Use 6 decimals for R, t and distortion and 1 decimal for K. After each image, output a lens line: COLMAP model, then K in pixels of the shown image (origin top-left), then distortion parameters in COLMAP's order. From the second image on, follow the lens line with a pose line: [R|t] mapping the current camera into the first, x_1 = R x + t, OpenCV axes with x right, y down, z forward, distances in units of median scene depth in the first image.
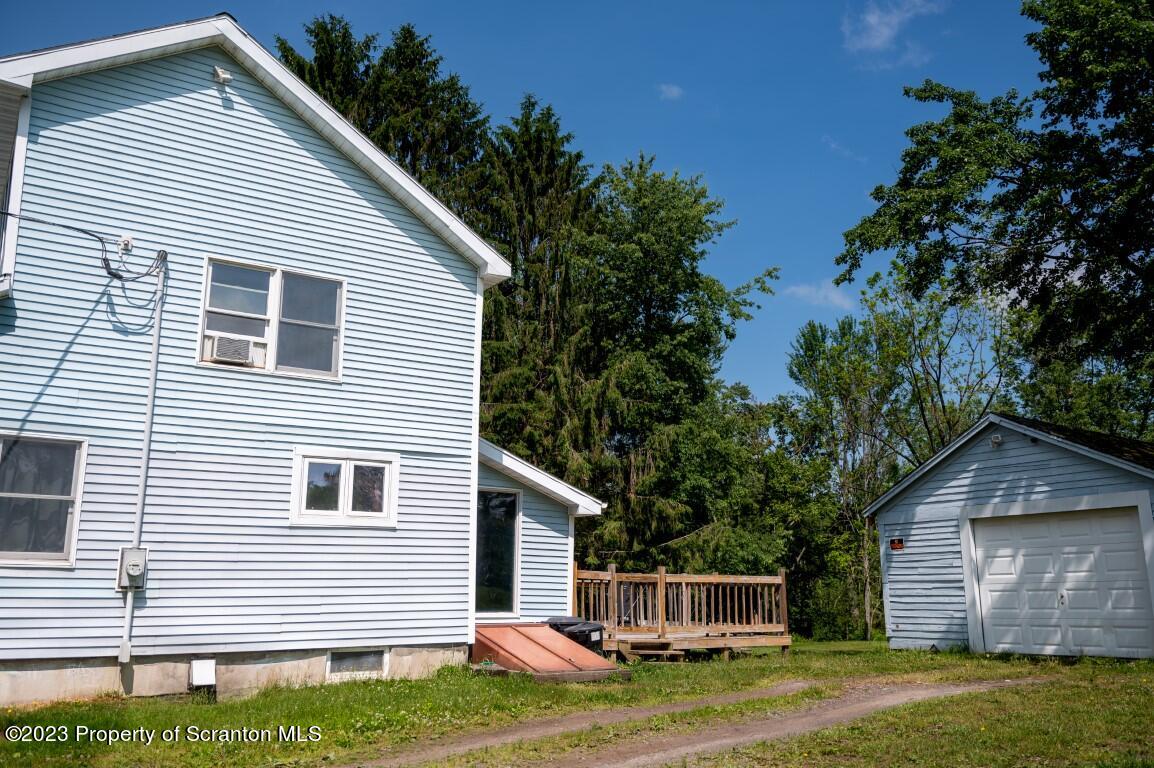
lens RADIAL K [[922.0, 0, 577.0], [0, 922.0, 384.0], [0, 0, 1]] dist [-0.010097, -0.006322]
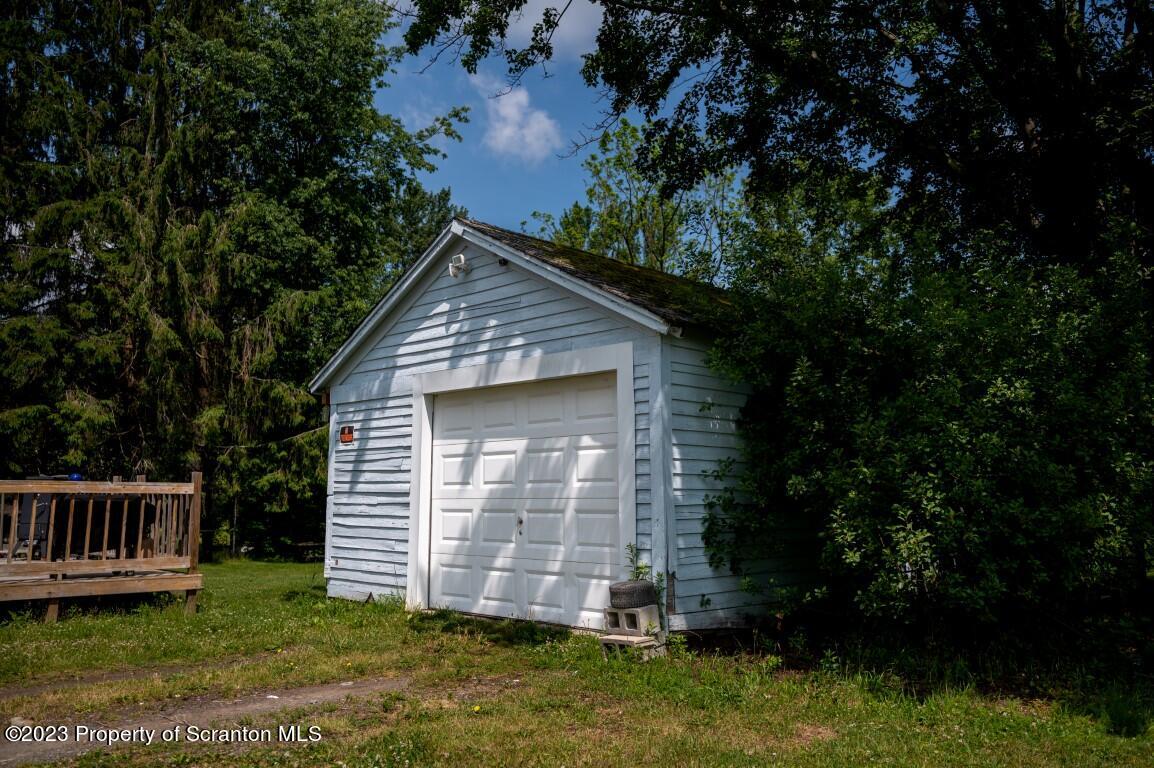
lens RADIAL K [[922.0, 0, 577.0], [0, 922.0, 384.0], [0, 0, 1]] dist [-0.010097, -0.006322]
pose [[0.982810, 0.023518, 0.183114, 0.196520], [-0.042883, 0.993806, 0.102522, 0.034324], [-0.179569, -0.108612, 0.977731, 0.180899]]
